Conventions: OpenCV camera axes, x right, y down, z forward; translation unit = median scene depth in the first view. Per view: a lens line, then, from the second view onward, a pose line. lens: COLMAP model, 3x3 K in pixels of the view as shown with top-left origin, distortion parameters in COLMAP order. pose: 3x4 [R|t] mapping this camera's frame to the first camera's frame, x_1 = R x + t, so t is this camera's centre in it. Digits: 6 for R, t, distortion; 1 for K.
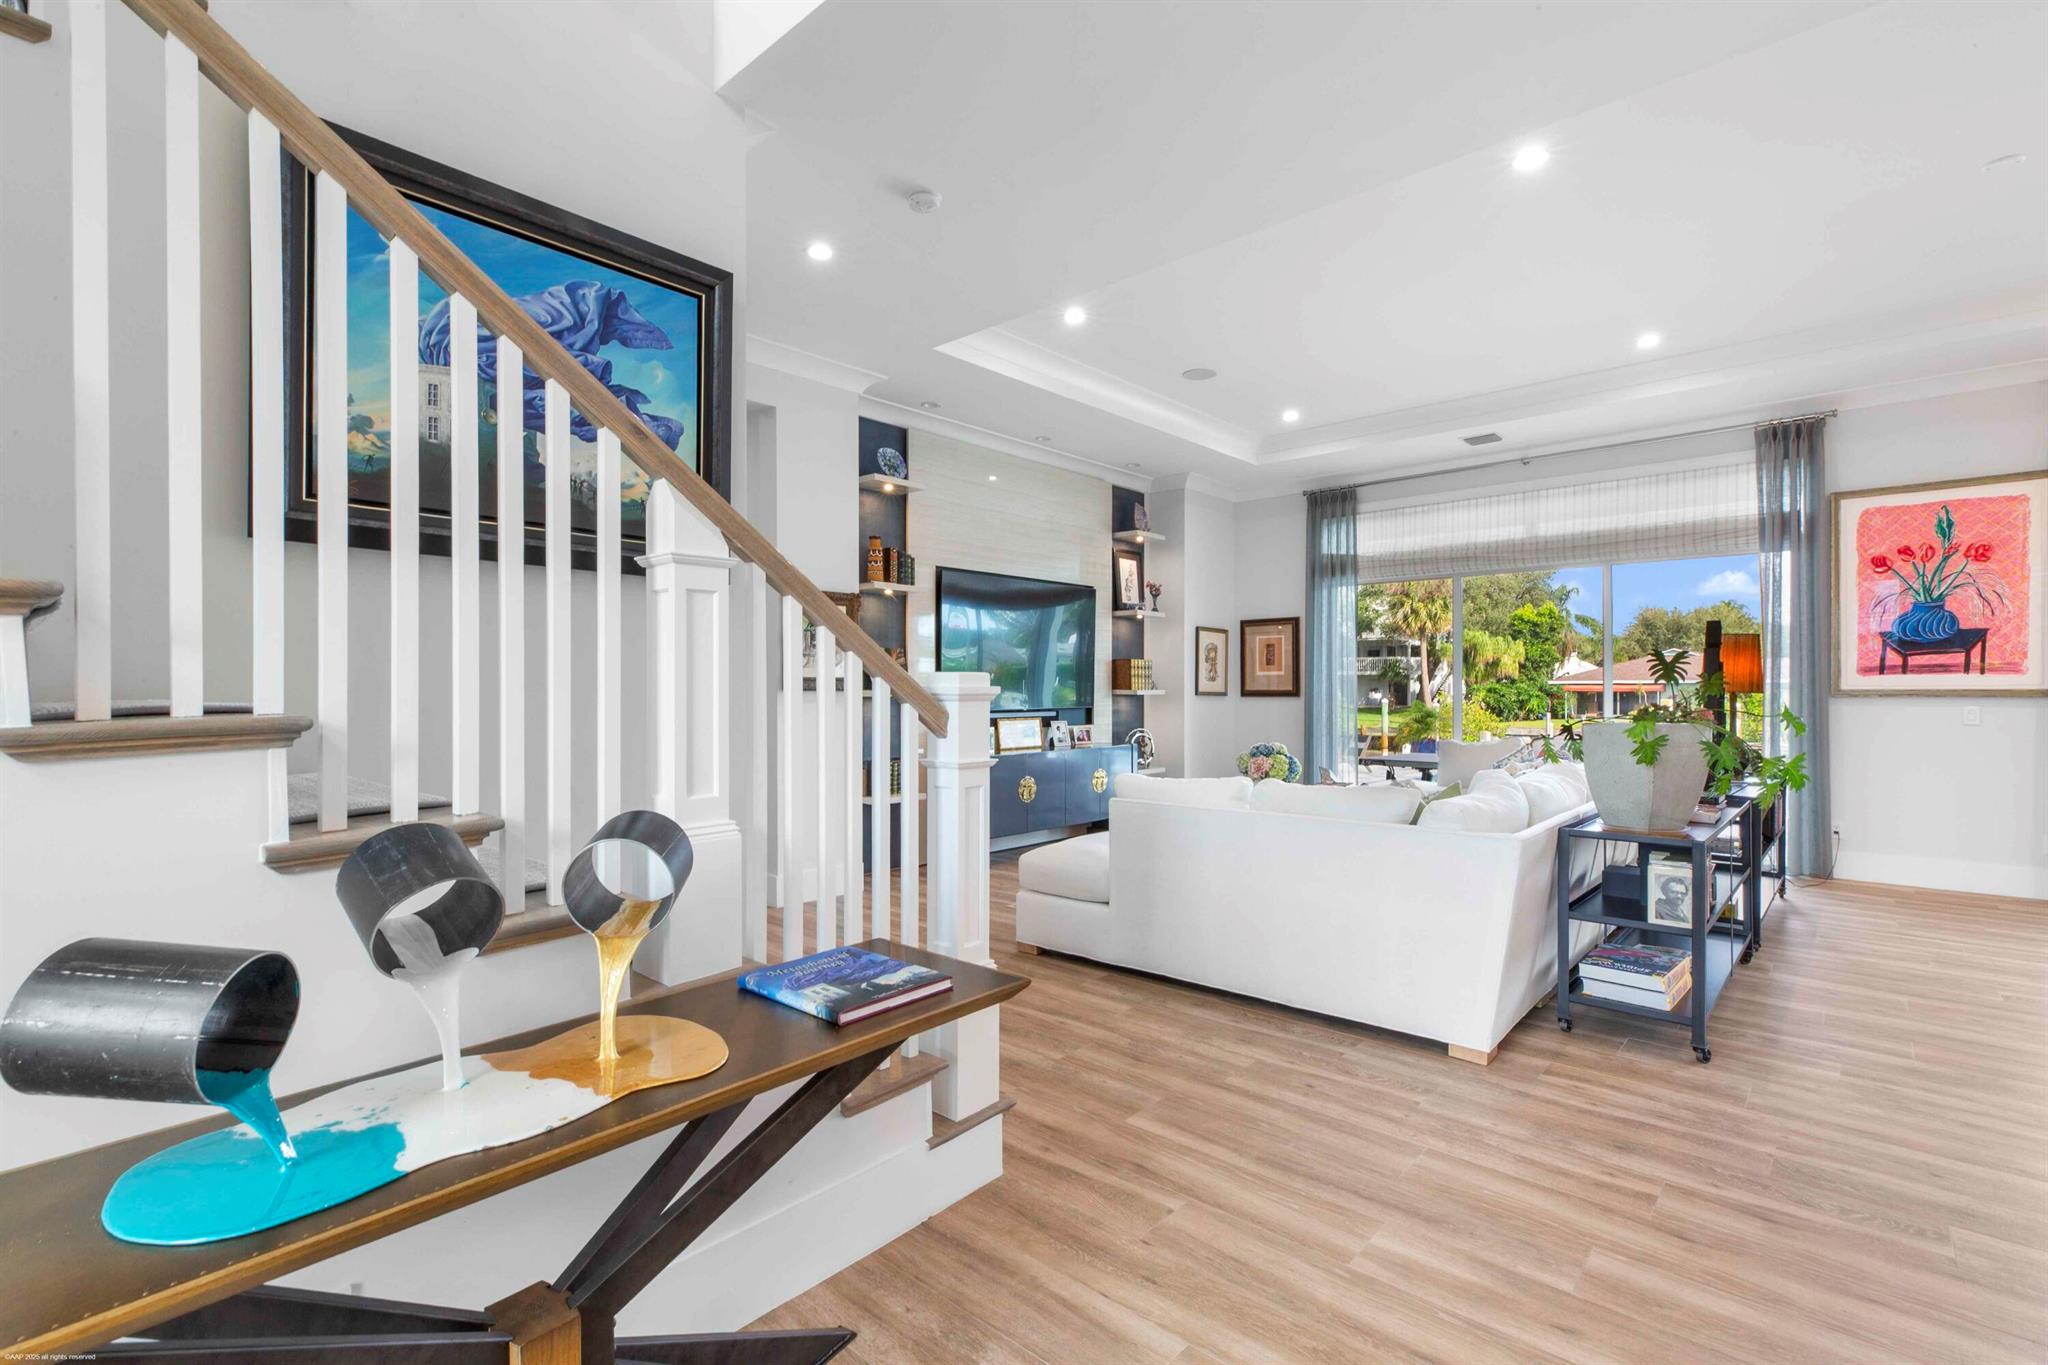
lens RADIAL K [[935.3, 0, 1015.9], [0, 935.3, 692.4], [0, 0, 1]] dist [0.002037, 0.000056]
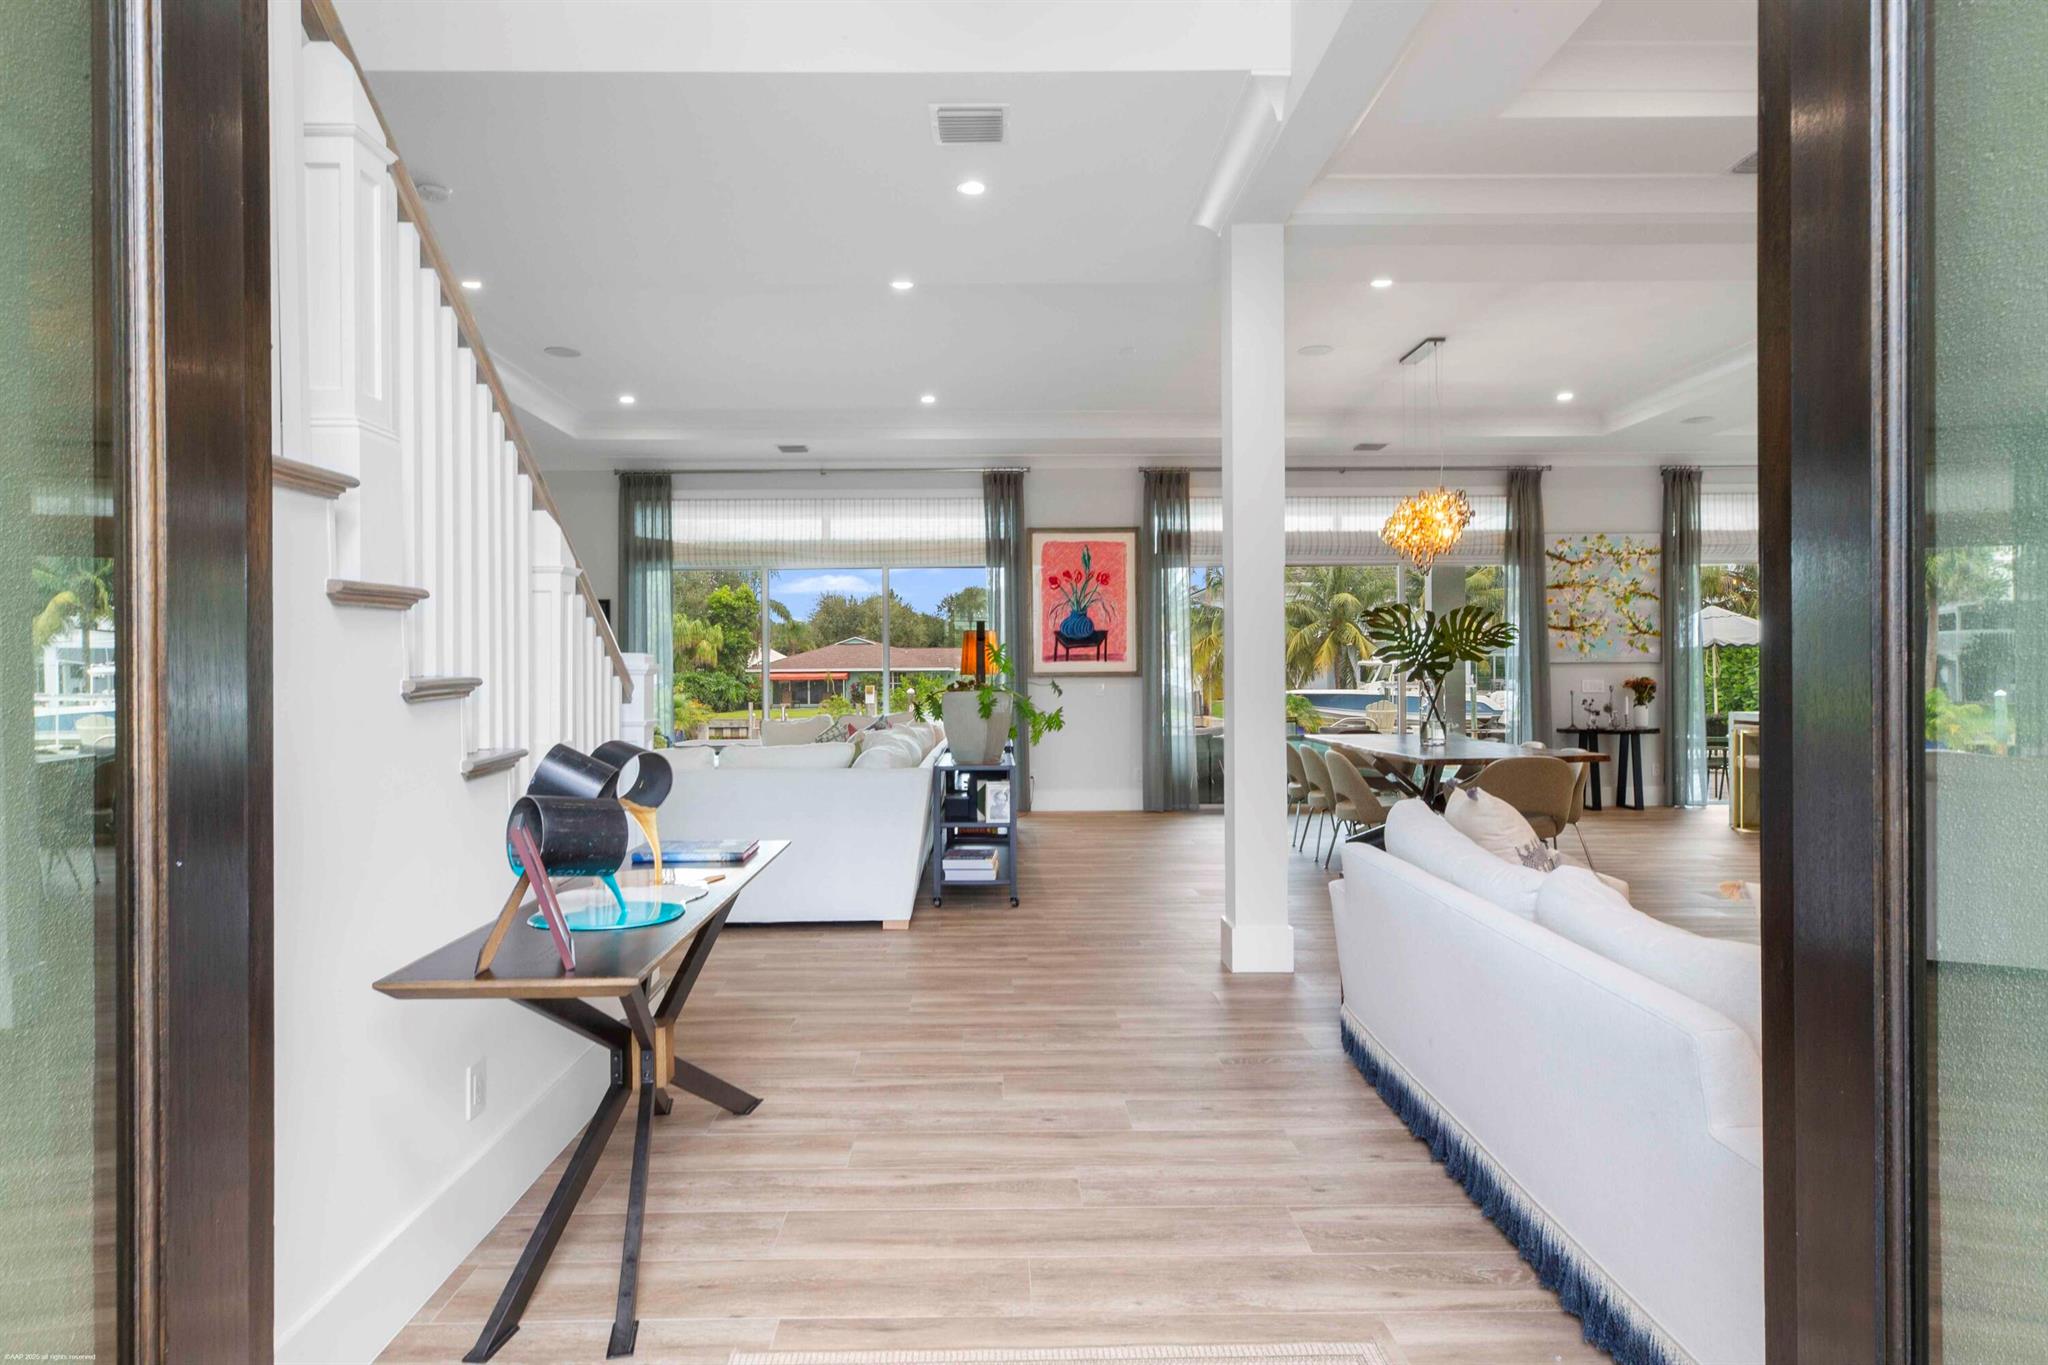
lens RADIAL K [[1148.0, 0, 1004.1], [0, 1148.0, 675.4], [0, 0, 1]] dist [0.028409, 0.000179]
pose [[0.732859, -0.004183, 0.680368, -0.292461], [0.009374, 0.999948, -0.003949, 0.007479], [-0.680316, 0.009272, 0.732860, -0.199081]]
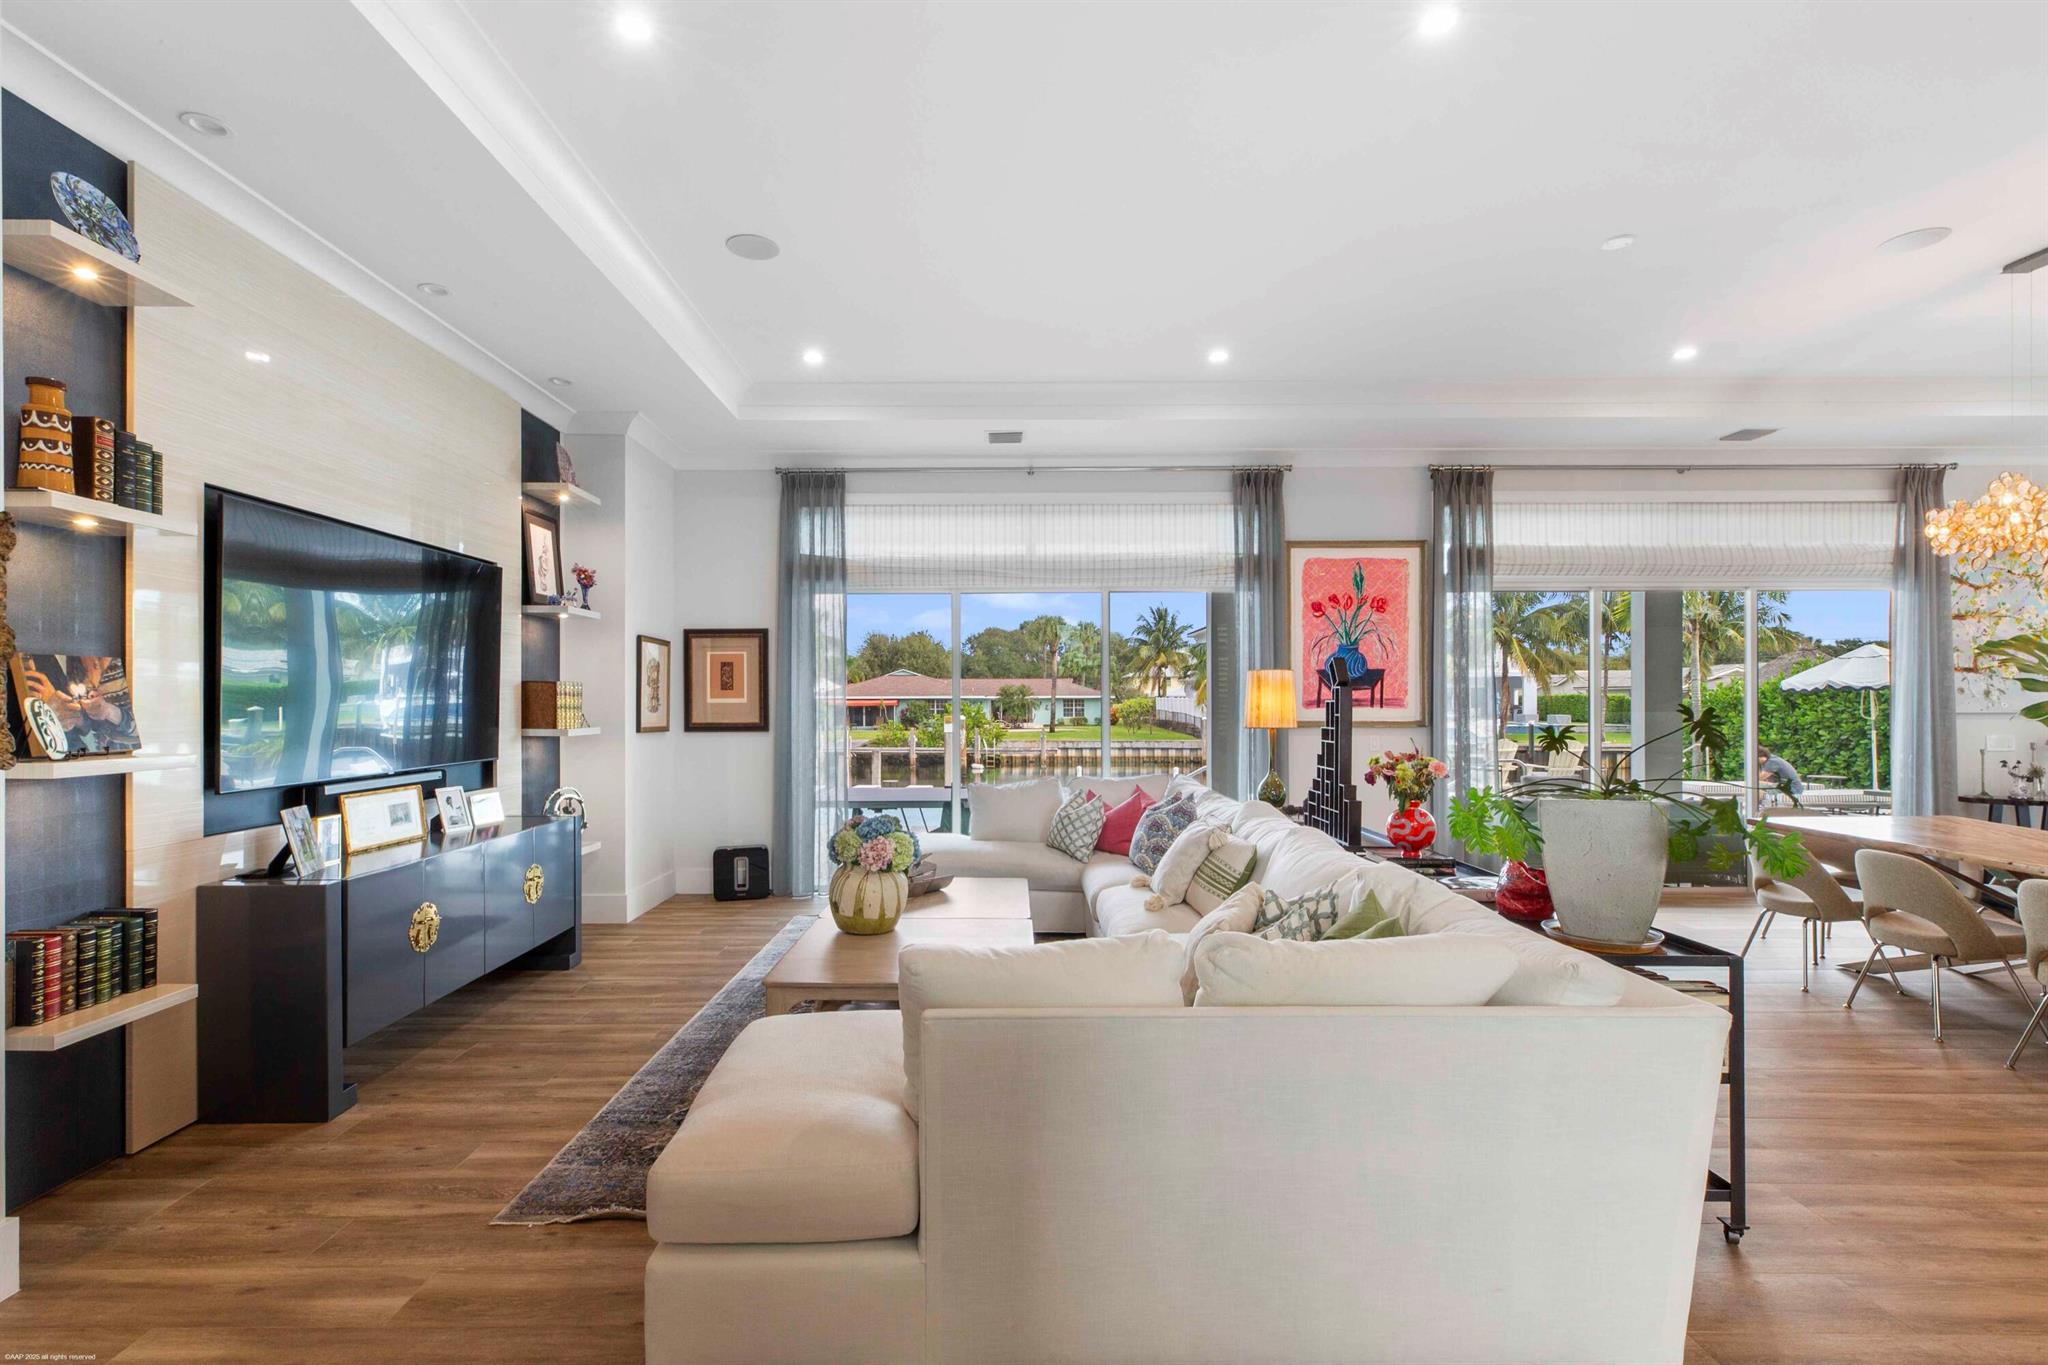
lens RADIAL K [[953.7, 0, 1001.5], [0, 953.7, 702.5], [0, 0, 1]] dist [0.010211, 0.000169]
pose [[0.743515, -0.001265, 0.668718, -0.119089], [0.003966, 0.999989, -0.002518, -0.023740], [-0.668707, 0.004524, 0.743512, 0.400674]]
